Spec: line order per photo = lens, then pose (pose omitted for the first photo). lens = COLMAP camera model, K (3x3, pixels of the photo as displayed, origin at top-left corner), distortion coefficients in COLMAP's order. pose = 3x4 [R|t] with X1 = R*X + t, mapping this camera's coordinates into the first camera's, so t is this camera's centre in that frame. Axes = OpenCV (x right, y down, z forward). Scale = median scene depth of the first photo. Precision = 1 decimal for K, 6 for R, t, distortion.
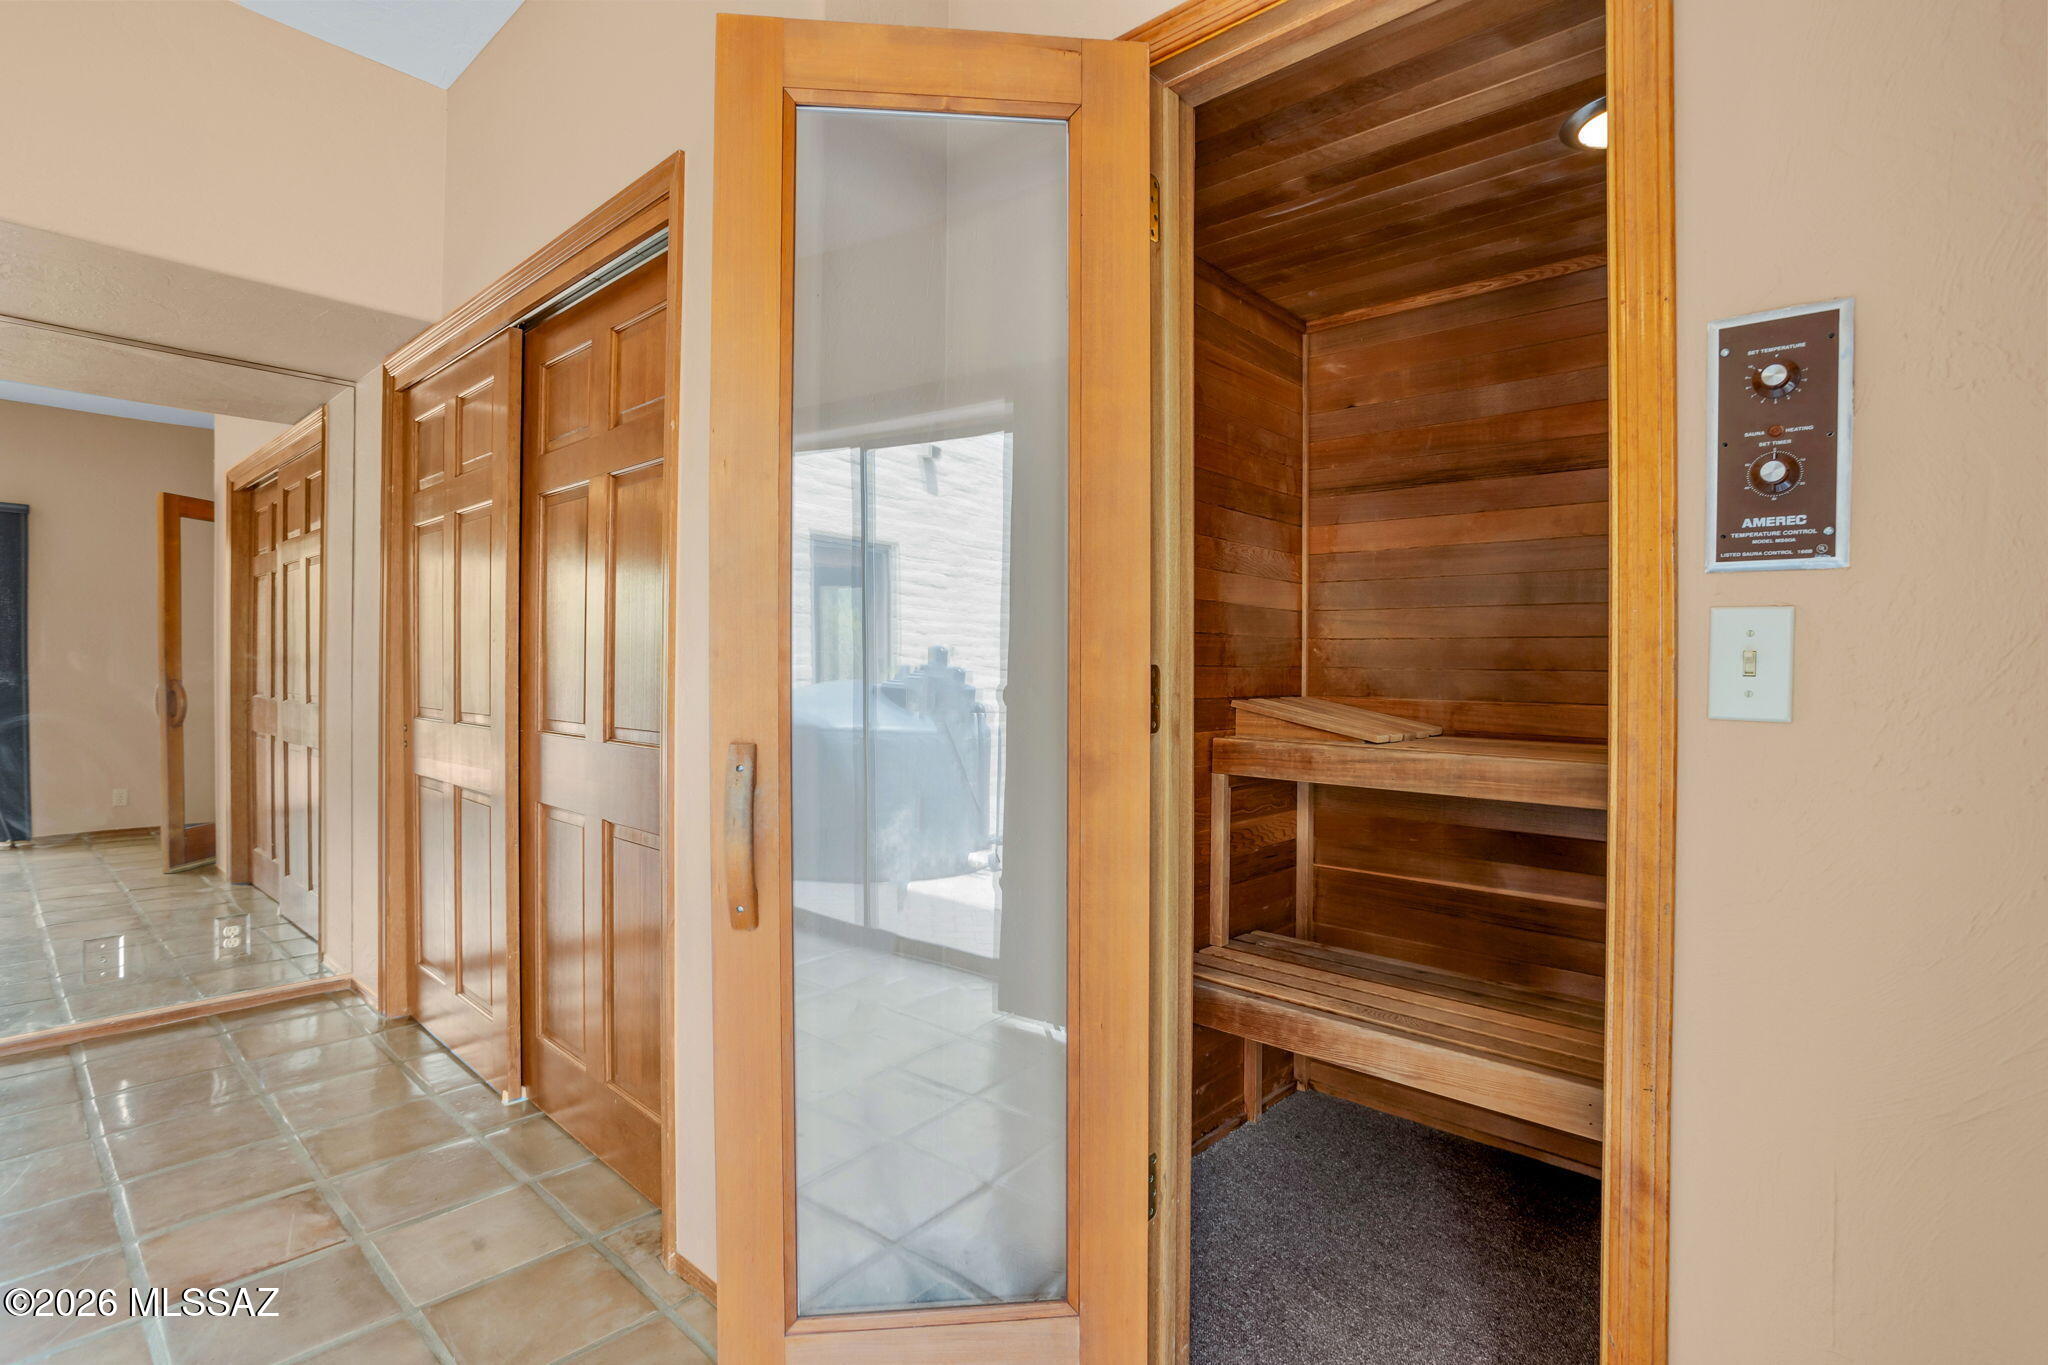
lens RADIAL K [[976.8, 0, 1035.9], [0, 976.8, 683.7], [0, 0, 1]] dist [-0.031468, 0.004691]
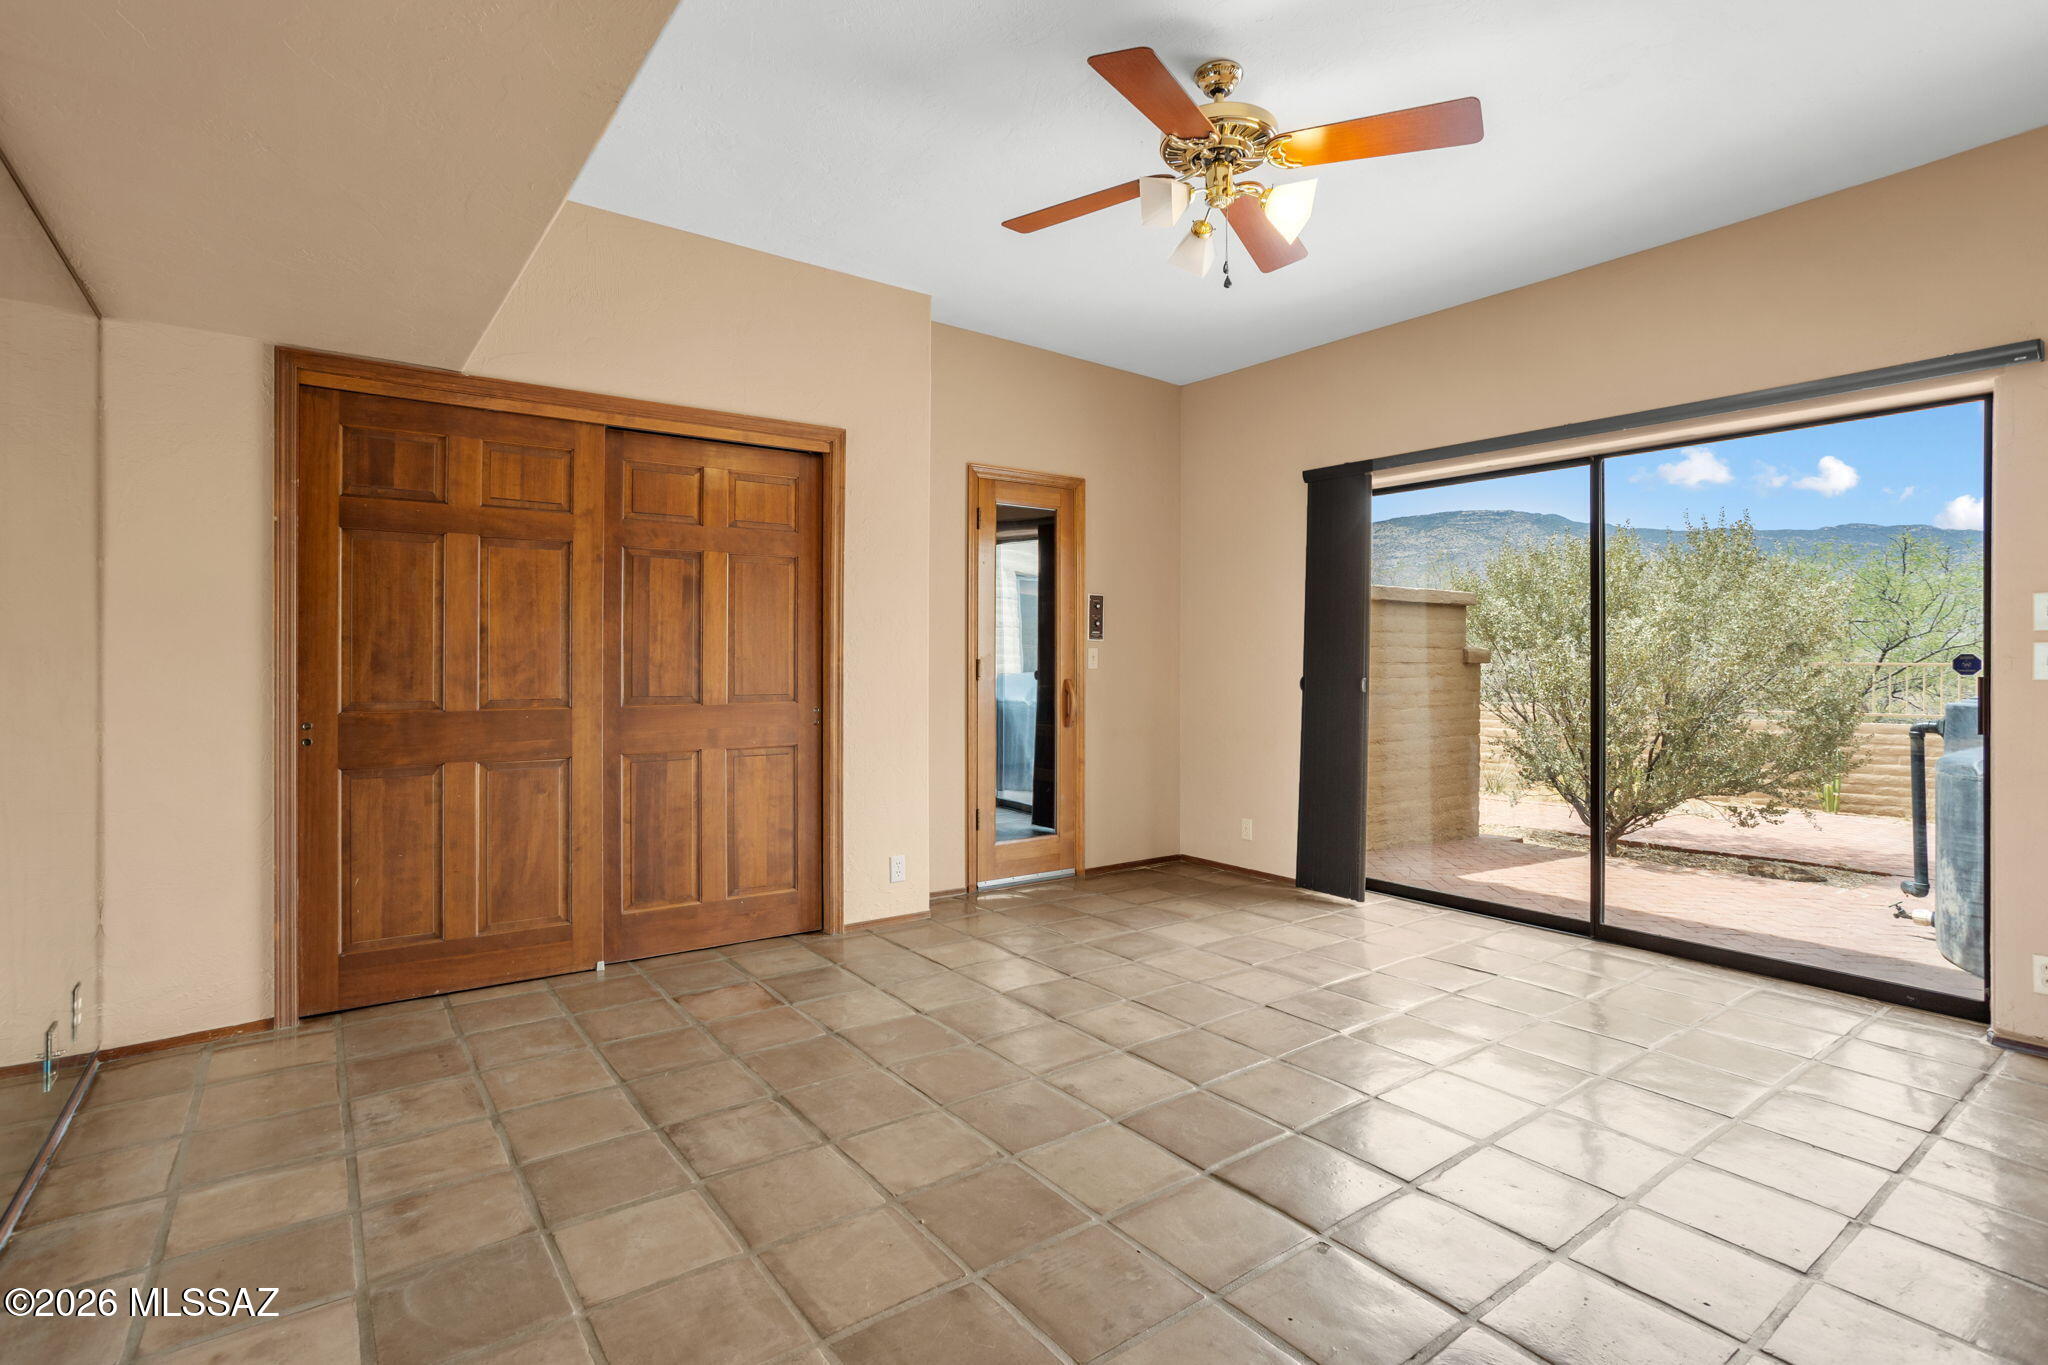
lens RADIAL K [[976.8, 0, 1017.9], [0, 976.8, 666.2], [0, 0, 1]] dist [-0.031468, 0.004691]
pose [[0.214046, -0.024231, 0.976523, -4.761315], [0.005673, 0.999706, 0.023563, -0.108457], [-0.976807, 0.000496, 0.214120, 0.234275]]
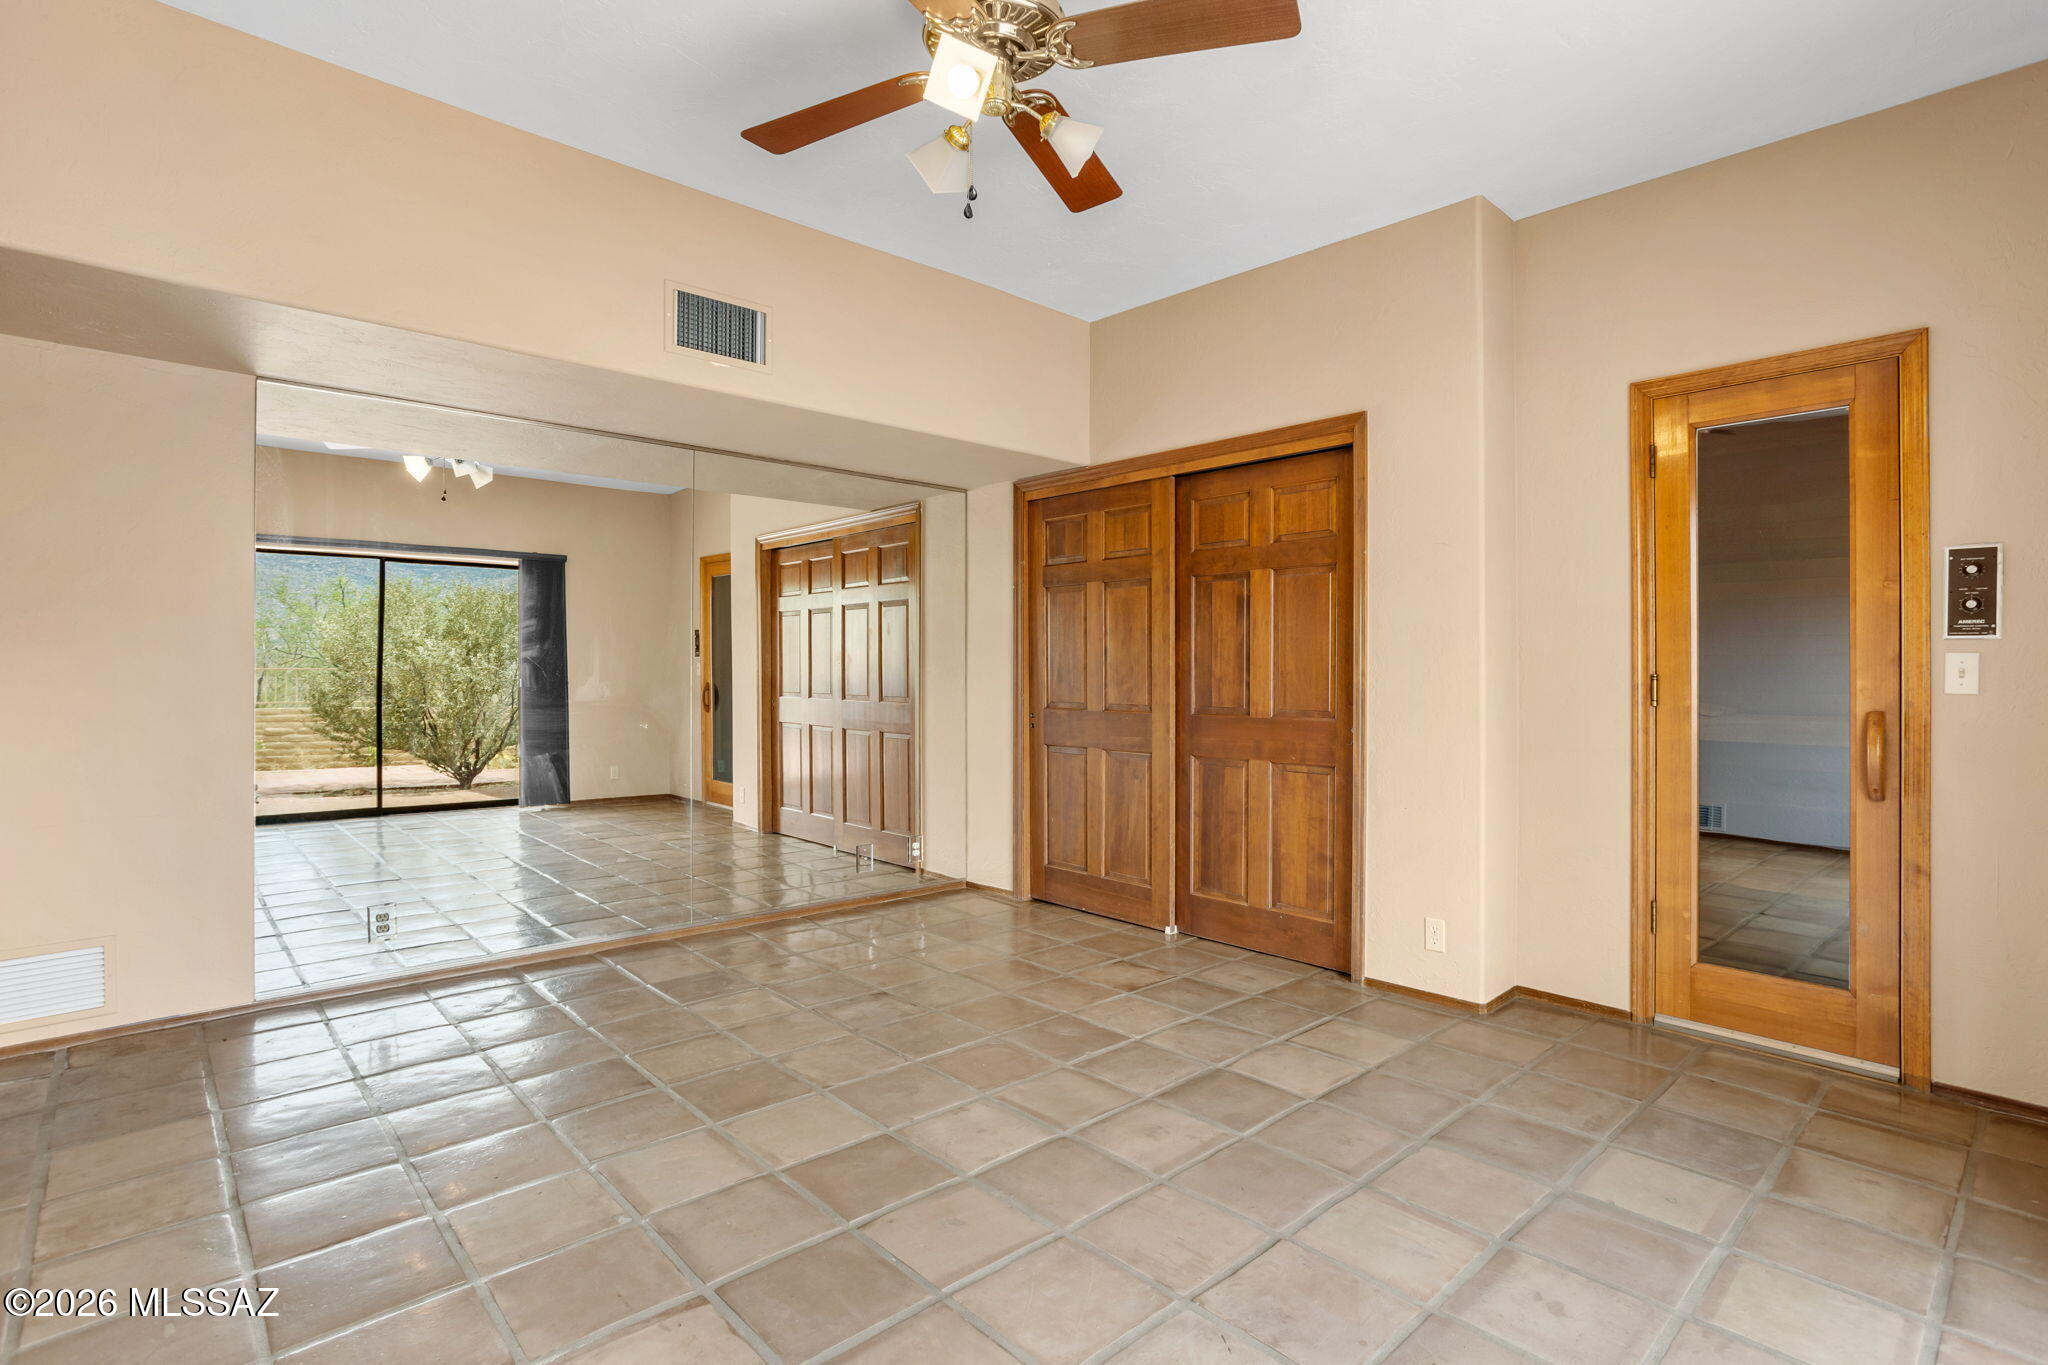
lens RADIAL K [[976.8, 0, 1019.8], [0, 976.8, 684.6], [0, 0, 1]] dist [-0.031468, 0.004691]
pose [[0.996516, -0.014707, -0.082094, -1.730719], [0.015499, 0.999839, 0.009022, -0.054576], [0.081948, -0.010263, 0.996584, -1.944123]]
